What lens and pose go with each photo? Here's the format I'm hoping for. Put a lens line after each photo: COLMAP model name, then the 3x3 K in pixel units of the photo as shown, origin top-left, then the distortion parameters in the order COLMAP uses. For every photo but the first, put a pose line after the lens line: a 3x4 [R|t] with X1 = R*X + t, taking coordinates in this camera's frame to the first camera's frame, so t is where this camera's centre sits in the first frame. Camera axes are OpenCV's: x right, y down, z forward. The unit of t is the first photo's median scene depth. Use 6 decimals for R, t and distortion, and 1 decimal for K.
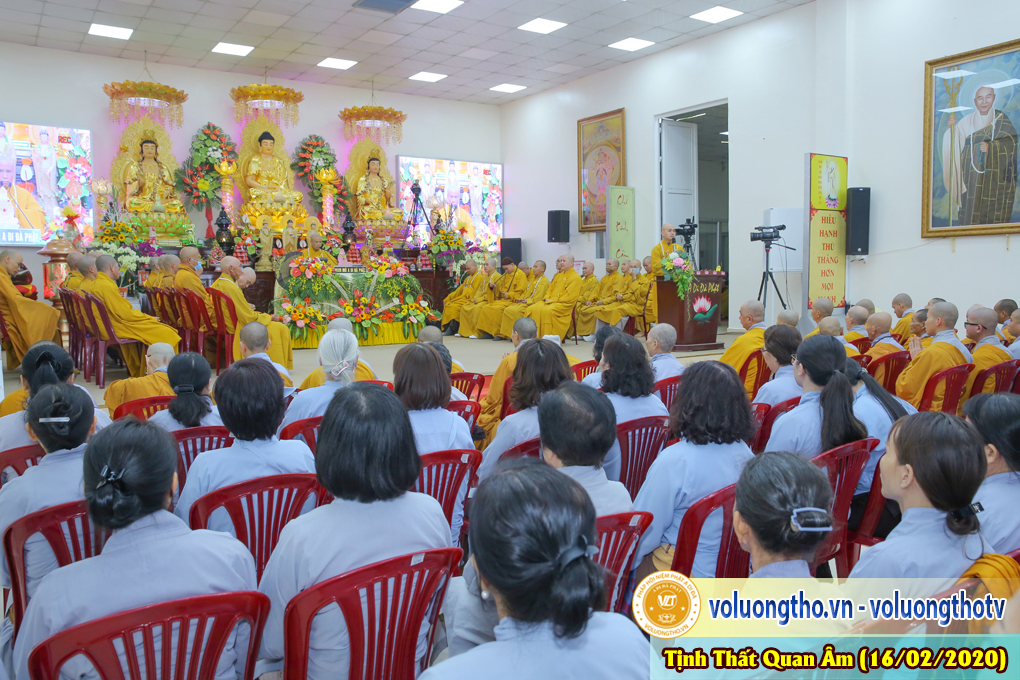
lens RADIAL K [[827.6, 0, 524.4], [0, 827.6, 361.6], [0, 0, 1]] dist [-0.063170, 0.078672]
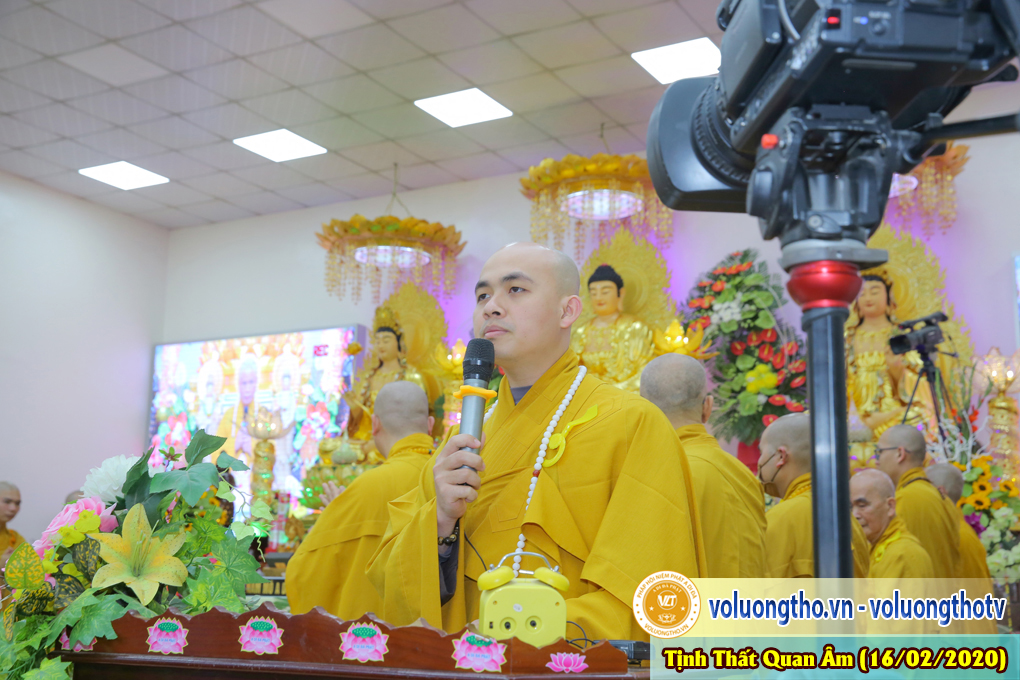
lens RADIAL K [[1308.6, 0, 504.3], [0, 1308.6, 342.4], [0, 0, 1]] dist [0.079910, 0.000000]
pose [[0.421853, -0.158101, -0.892773, 0.289300], [-0.111990, 0.968052, -0.224349, -0.083943], [0.899721, 0.194624, 0.390670, 0.729103]]
